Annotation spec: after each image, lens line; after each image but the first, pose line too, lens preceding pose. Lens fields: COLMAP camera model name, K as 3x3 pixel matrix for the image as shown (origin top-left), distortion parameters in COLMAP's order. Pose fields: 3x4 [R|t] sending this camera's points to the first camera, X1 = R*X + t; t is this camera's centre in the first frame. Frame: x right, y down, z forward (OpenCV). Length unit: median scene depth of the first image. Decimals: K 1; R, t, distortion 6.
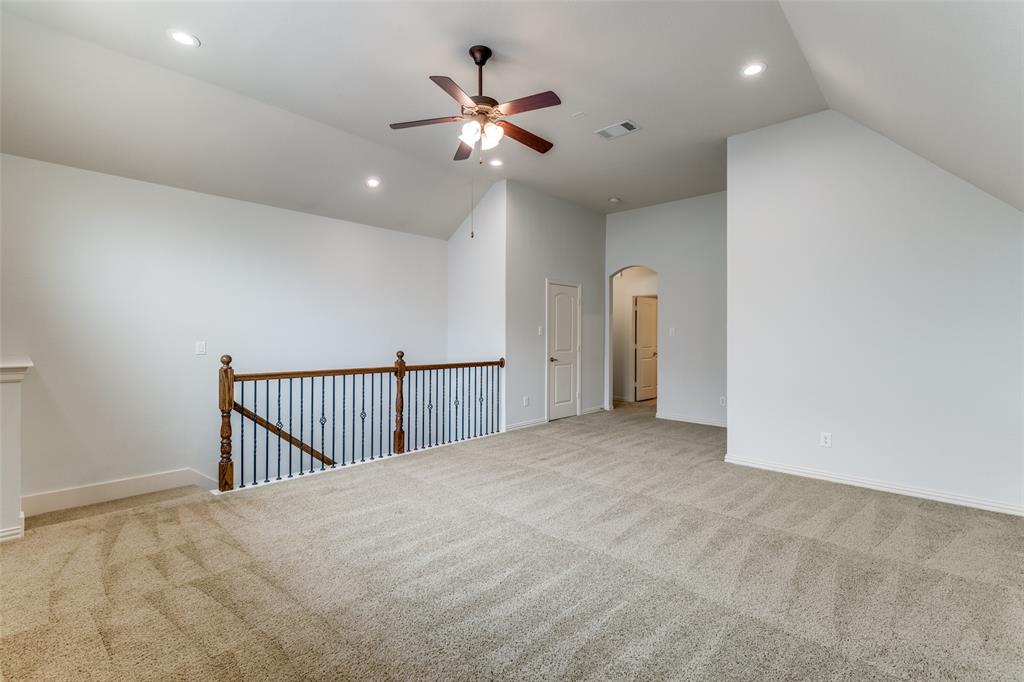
lens RADIAL K [[461.1, 0, 518.8], [0, 461.1, 338.9], [0, 0, 1]] dist [0.019408, -0.005811]
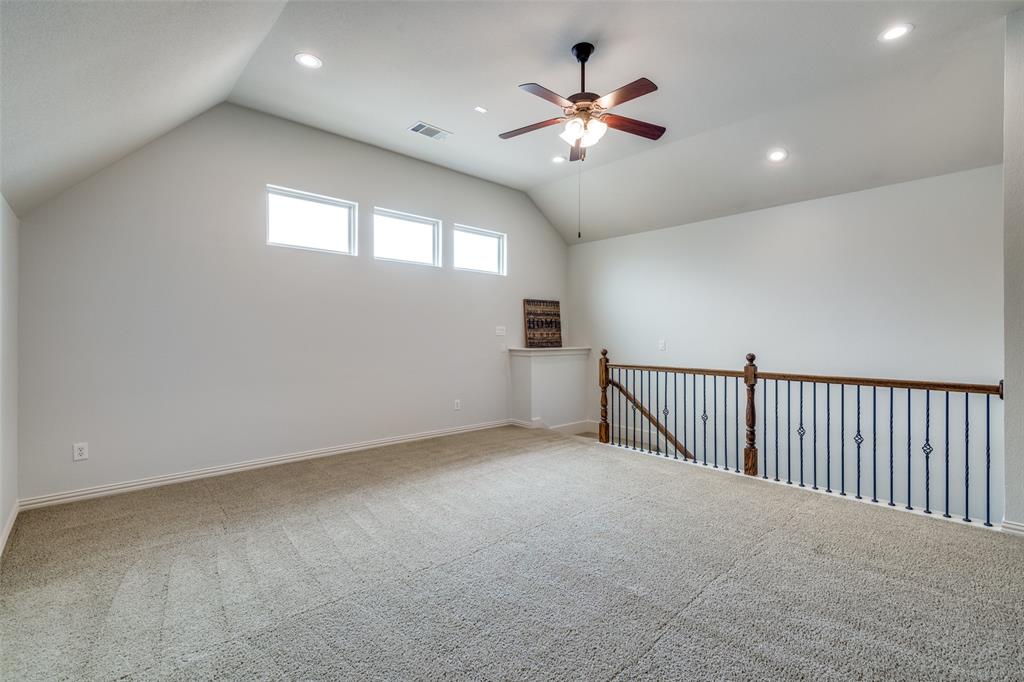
lens RADIAL K [[461.1, 0, 518.6], [0, 461.1, 337.0], [0, 0, 1]] dist [0.019408, -0.005811]
pose [[-0.107058, -0.000703, -0.994253, 0.628991], [-0.005387, 0.999985, -0.000127, -0.001713], [0.994238, 0.005343, -0.107060, 0.667498]]
